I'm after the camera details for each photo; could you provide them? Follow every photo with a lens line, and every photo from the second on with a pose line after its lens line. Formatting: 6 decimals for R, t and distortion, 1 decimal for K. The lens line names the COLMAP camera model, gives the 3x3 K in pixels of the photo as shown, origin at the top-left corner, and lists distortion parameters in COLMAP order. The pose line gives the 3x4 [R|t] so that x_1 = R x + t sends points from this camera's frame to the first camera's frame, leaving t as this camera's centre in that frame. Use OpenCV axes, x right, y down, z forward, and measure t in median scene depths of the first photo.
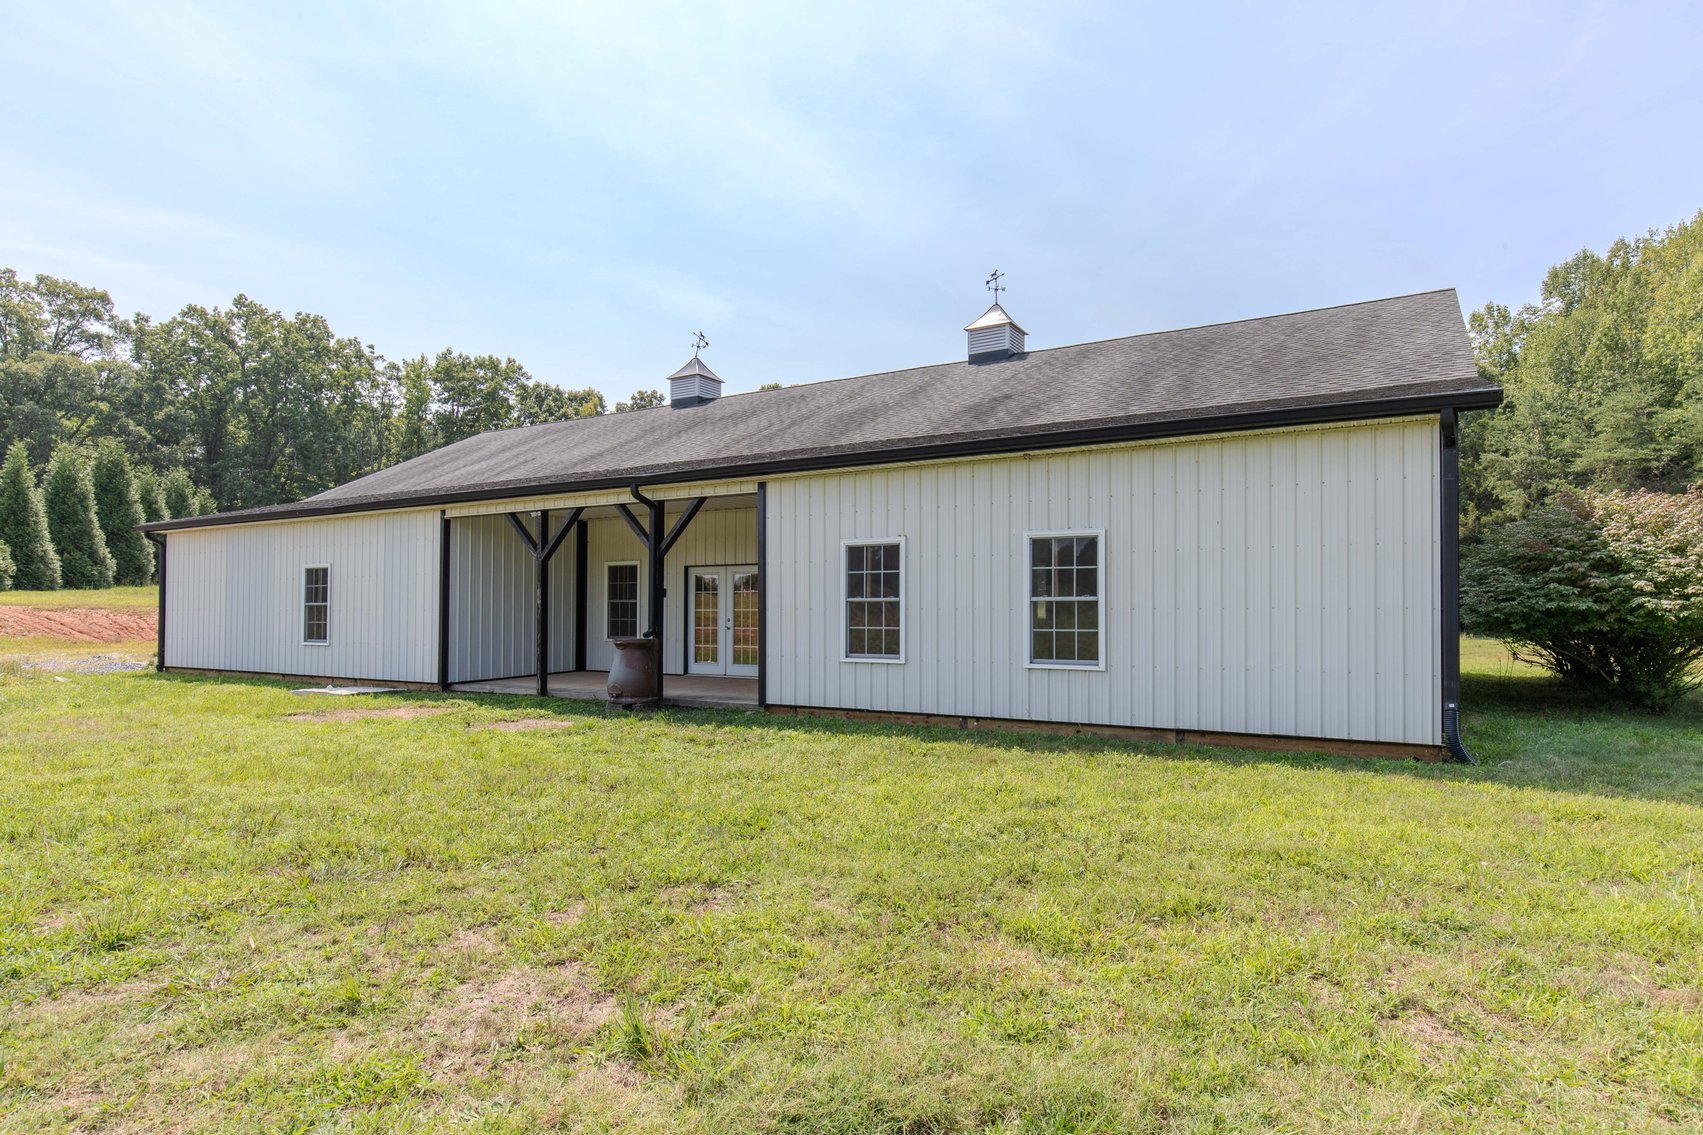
lens RADIAL K [[932.0, 0, 858.8], [0, 932.0, 602.6], [0, 0, 1]] dist [-0.000563, 0.000244]
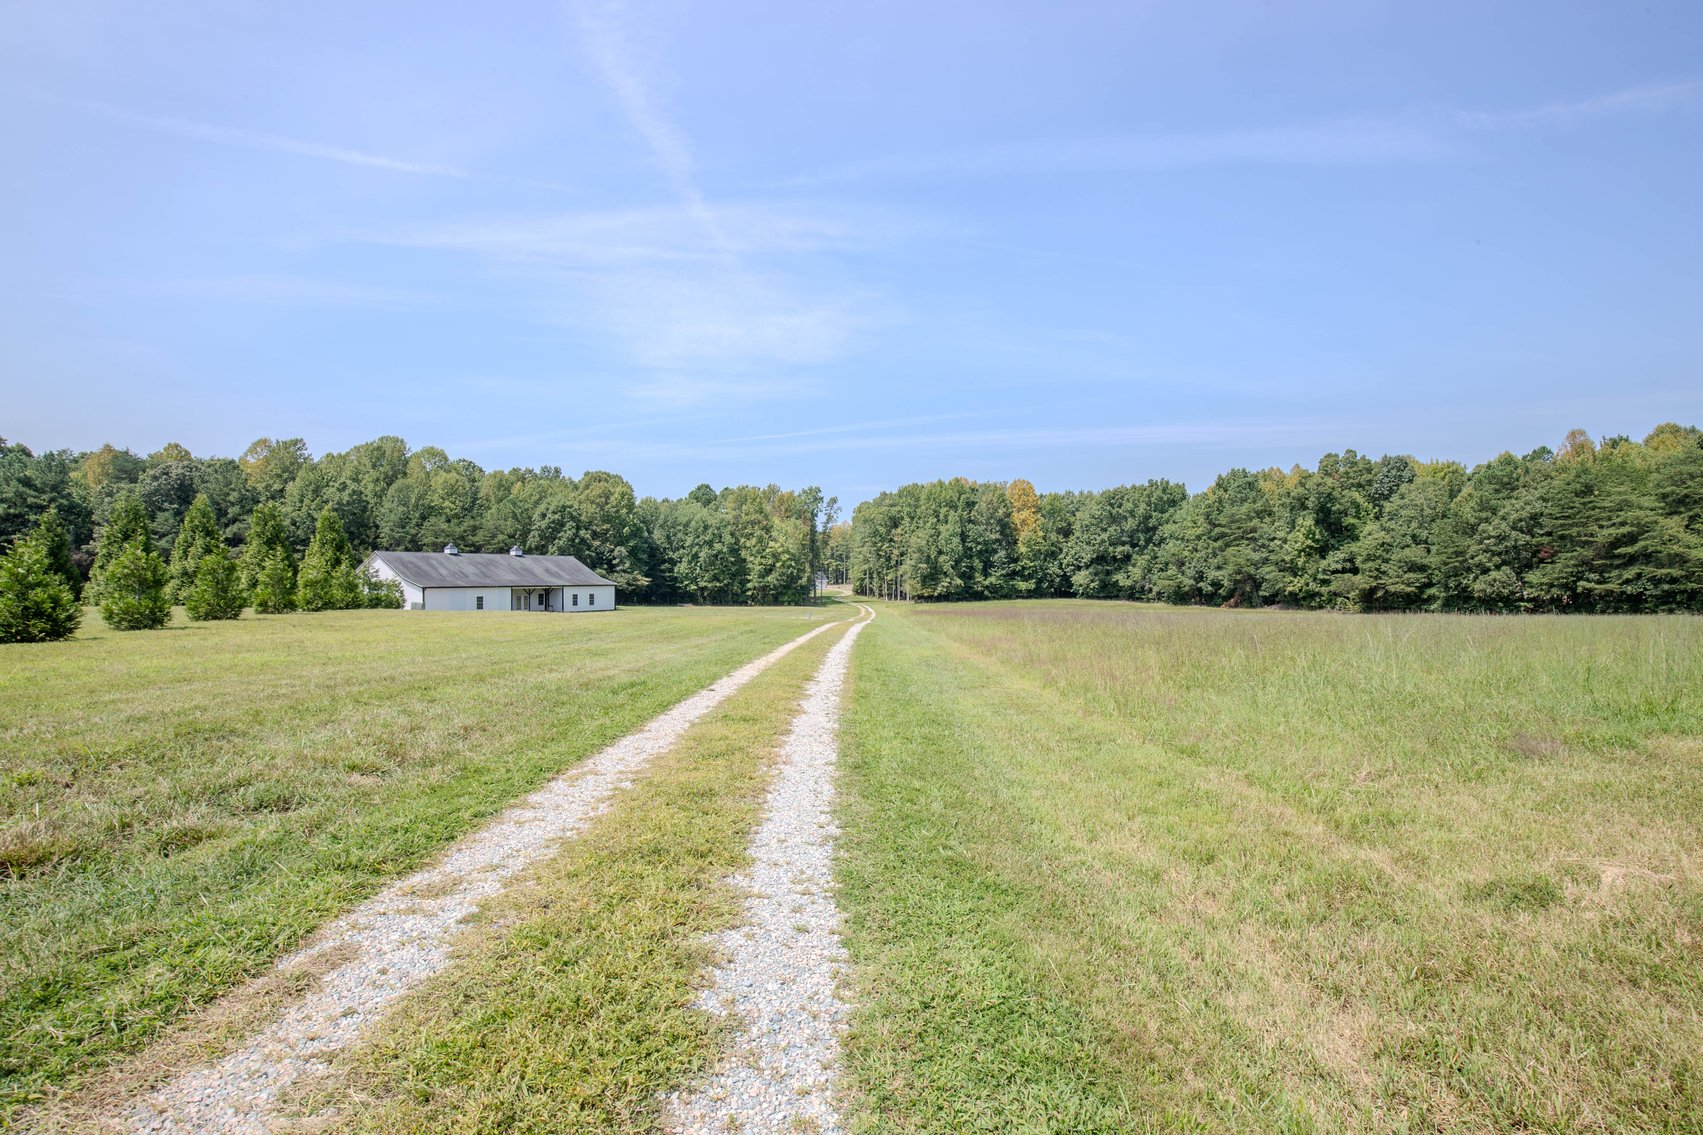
lens RADIAL K [[785.6, 0, 860.5], [0, 785.6, 577.2], [0, 0, 1]] dist [-0.038439, 0.009151]
pose [[0.011710, -0.008115, 0.999899, -5.790446], [-0.017287, 0.999816, 0.008317, -0.257133], [-0.999782, -0.017383, 0.011567, -1.466305]]
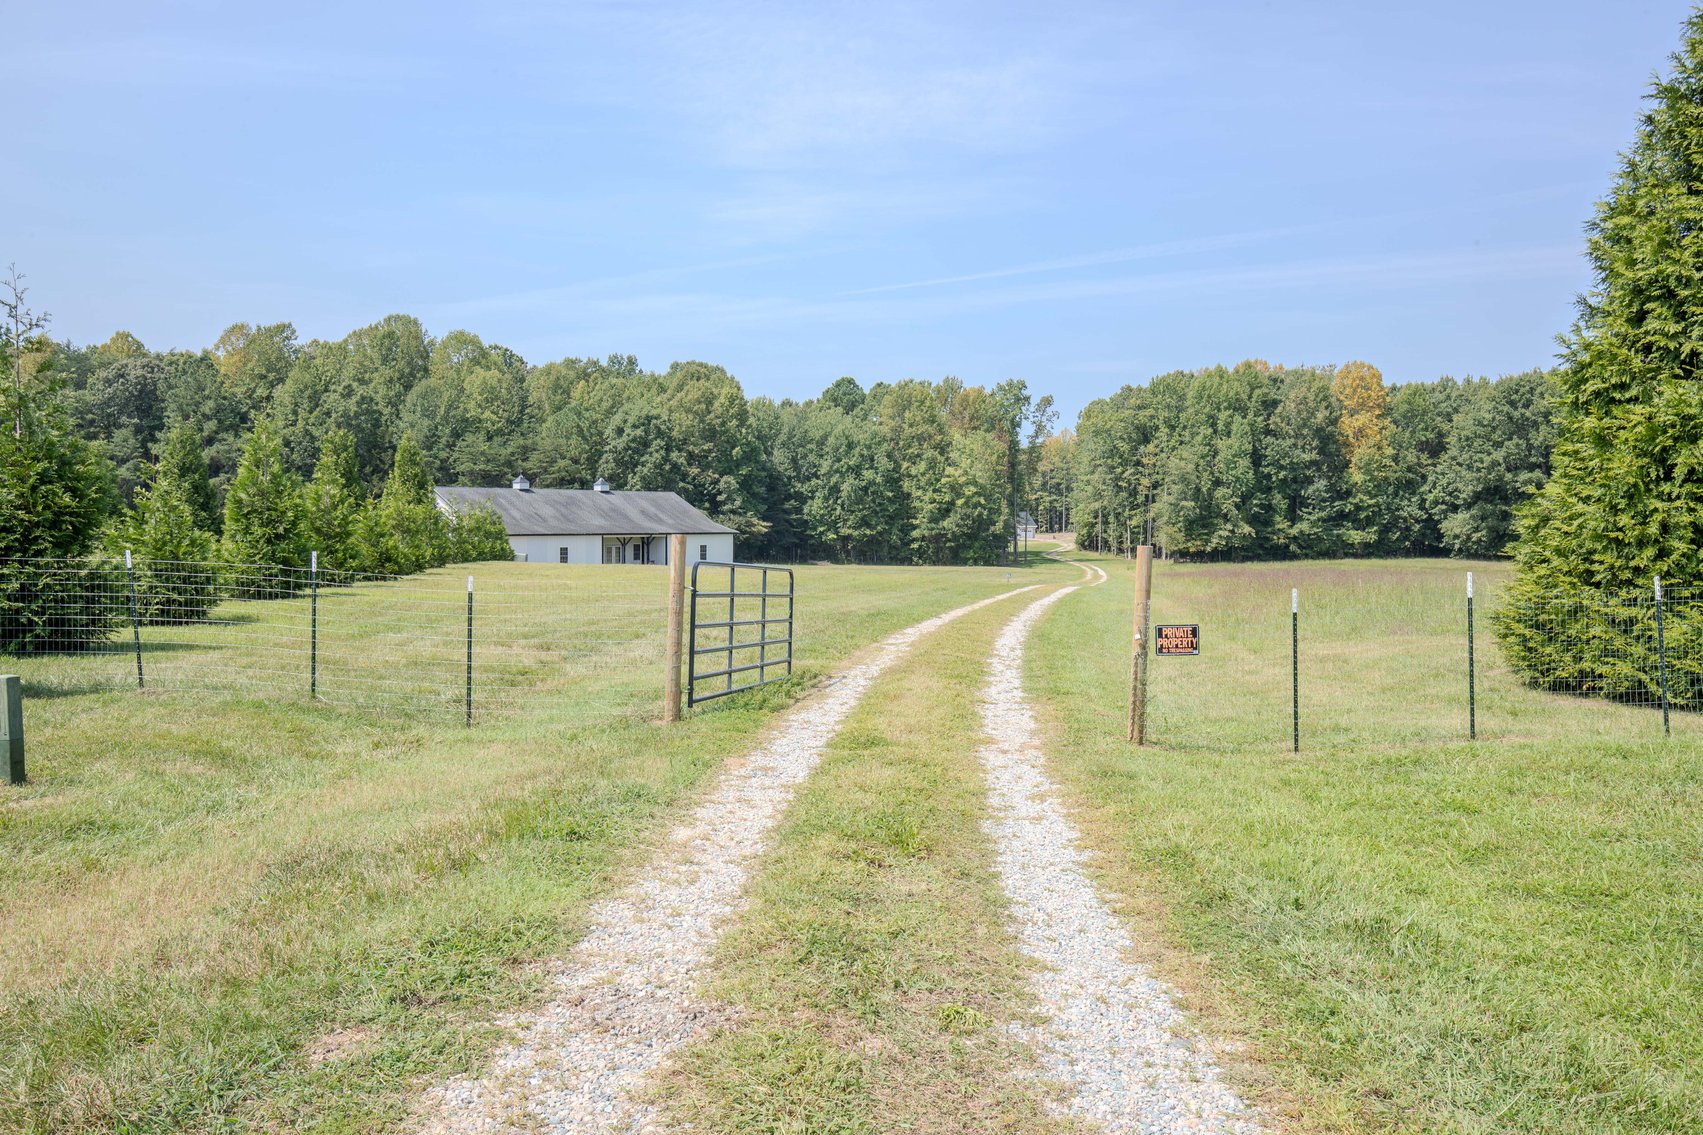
lens RADIAL K [[1316.6, 0, 855.7], [0, 1316.6, 574.2], [0, 0, 1]] dist [0.013652, -0.000559]
pose [[0.189158, -0.048687, 0.980739, -6.791126], [-0.019369, 0.998391, 0.053299, -0.285672], [-0.981756, -0.029077, 0.187910, -1.533645]]
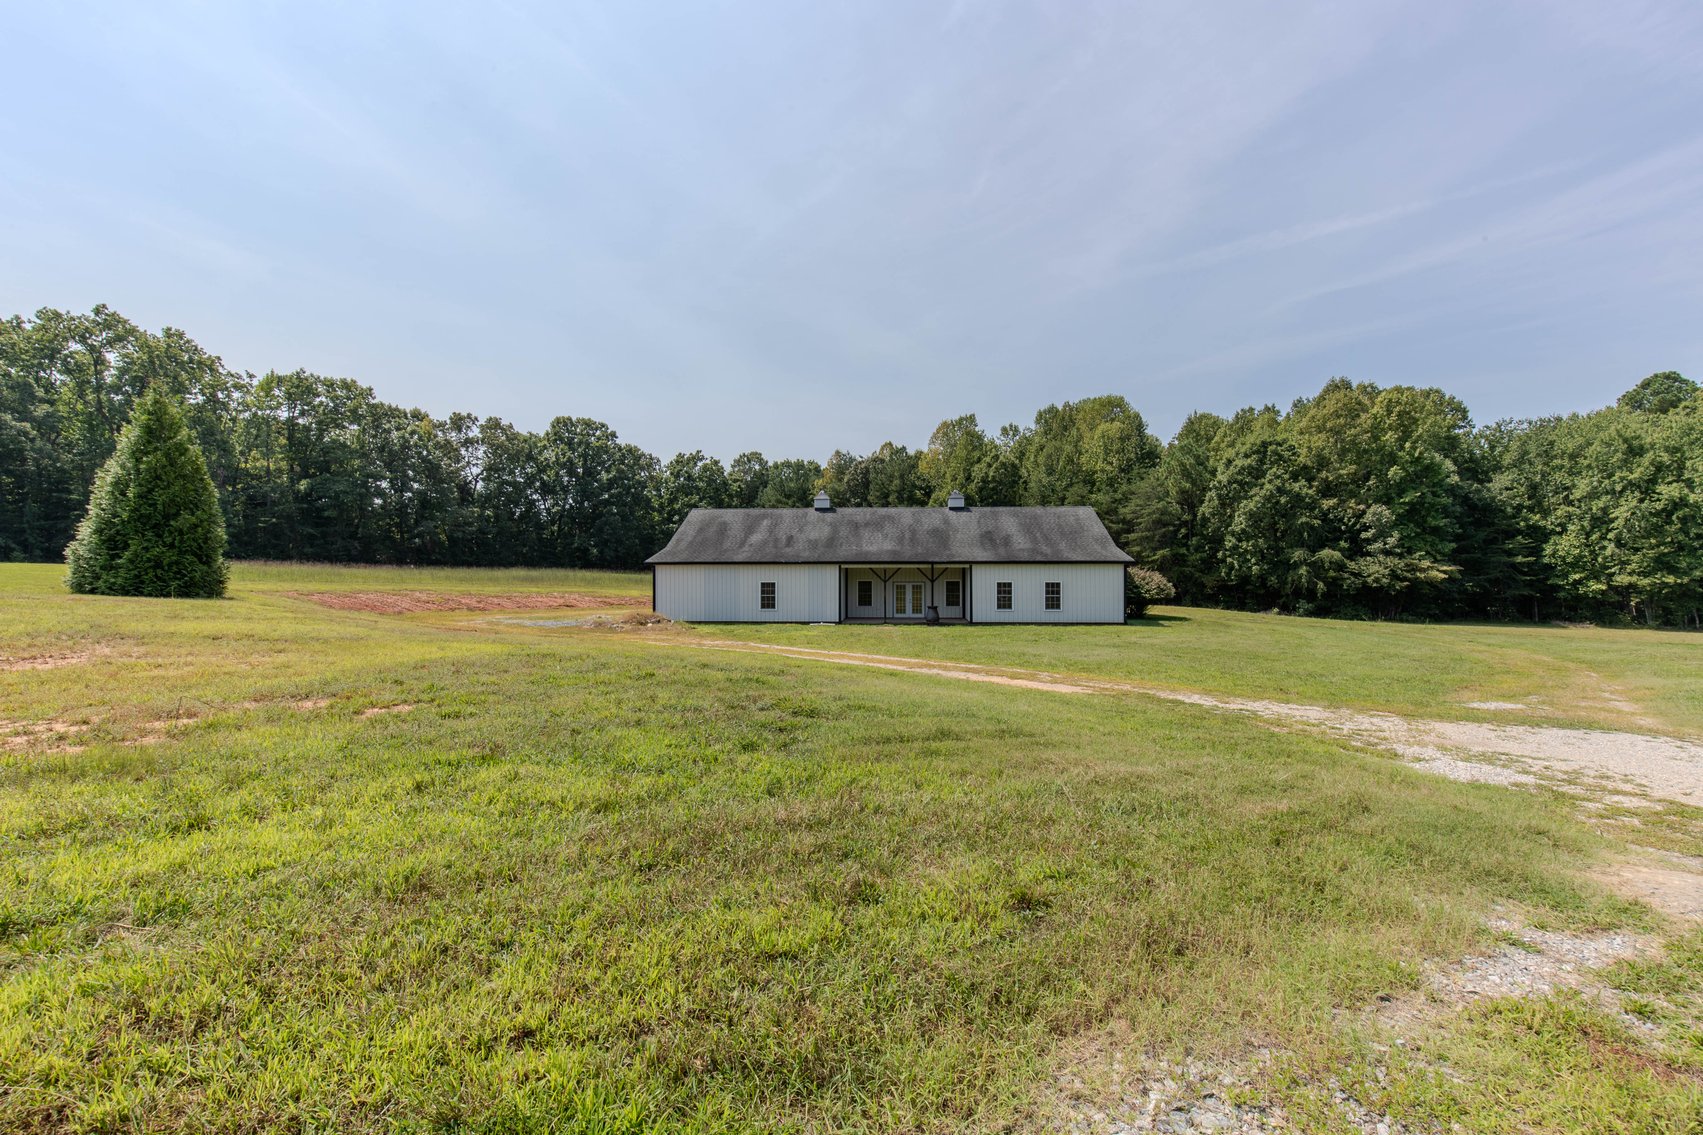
lens RADIAL K [[767.0, 0, 858.2], [0, 767.0, 576.8], [0, 0, 1]] dist [0.008922, -0.000528]
pose [[0.890445, -0.001195, 0.455089, -1.536001], [-0.002602, 0.999967, 0.007718, -0.081428], [-0.455083, -0.008057, 0.890413, -1.263581]]
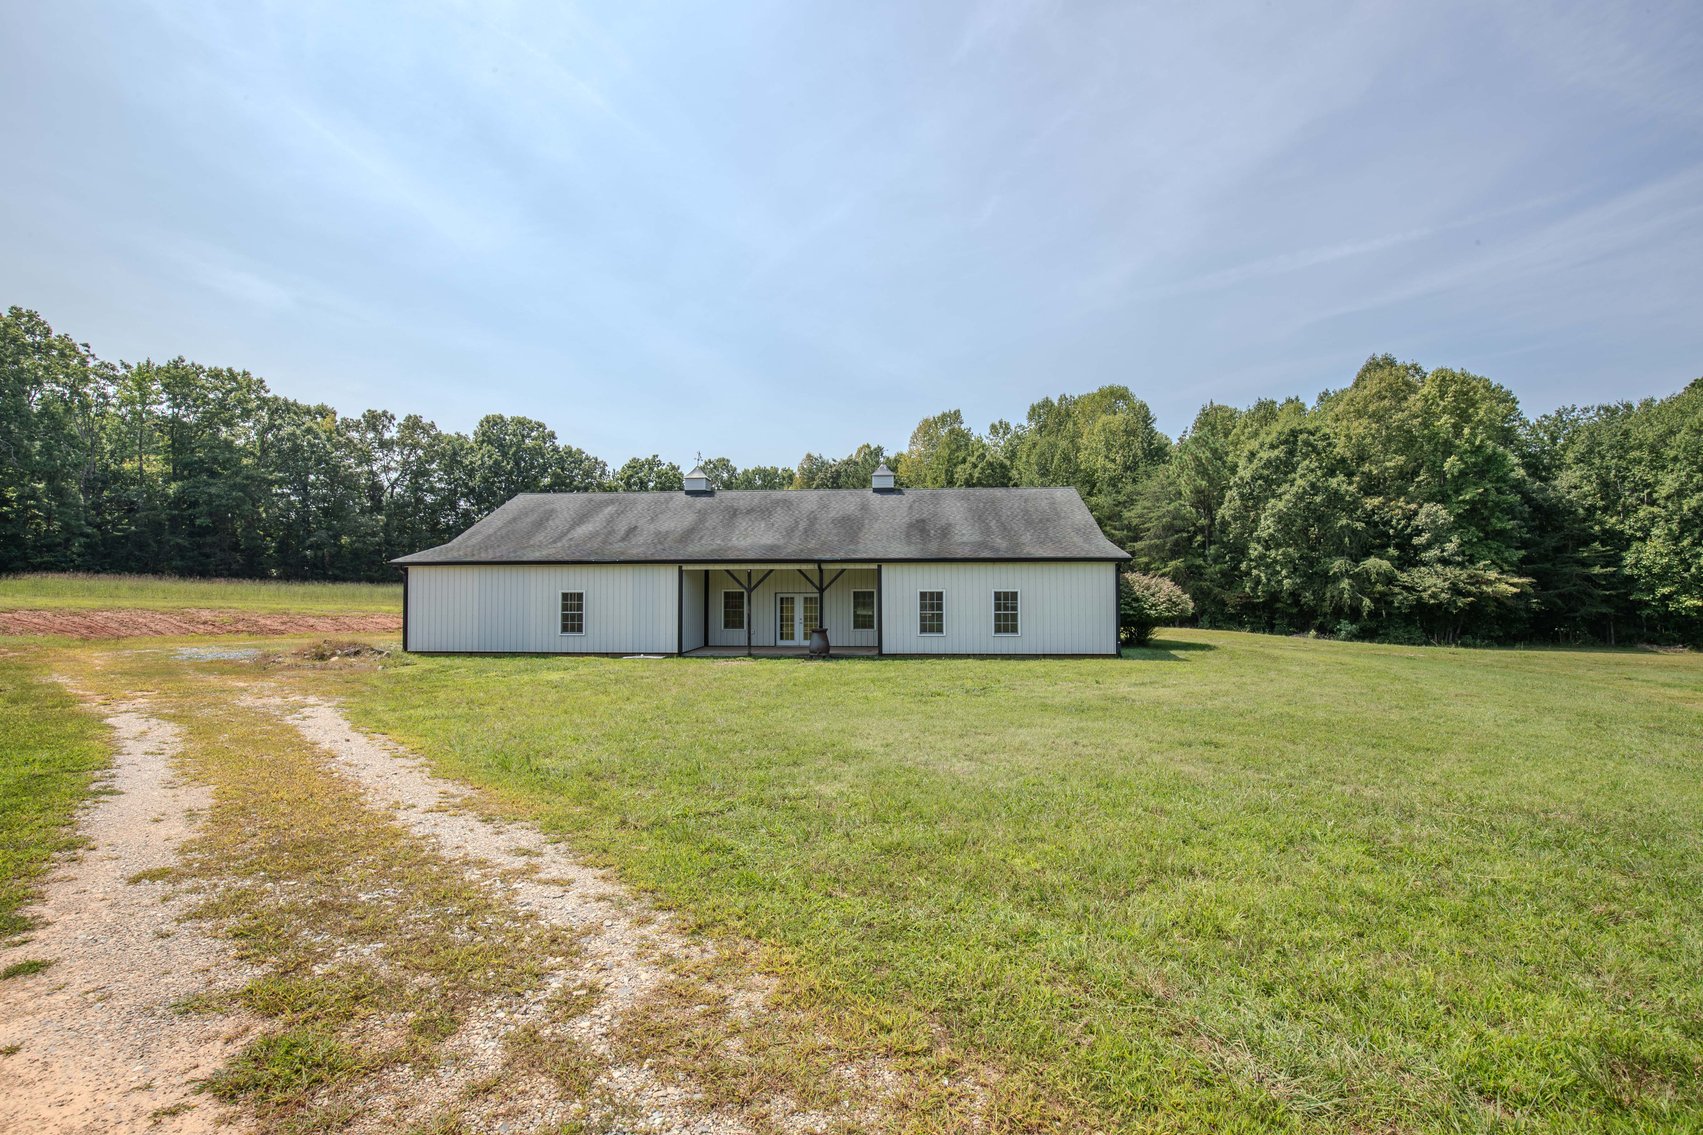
lens RADIAL K [[785.6, 0, 860.5], [0, 785.6, 577.2], [0, 0, 1]] dist [-0.038439, 0.009151]
pose [[0.893152, 0.010186, 0.449640, -0.854388], [-0.001219, 0.999795, -0.020227, -0.042396], [-0.449753, 0.017518, 0.892981, -0.665024]]
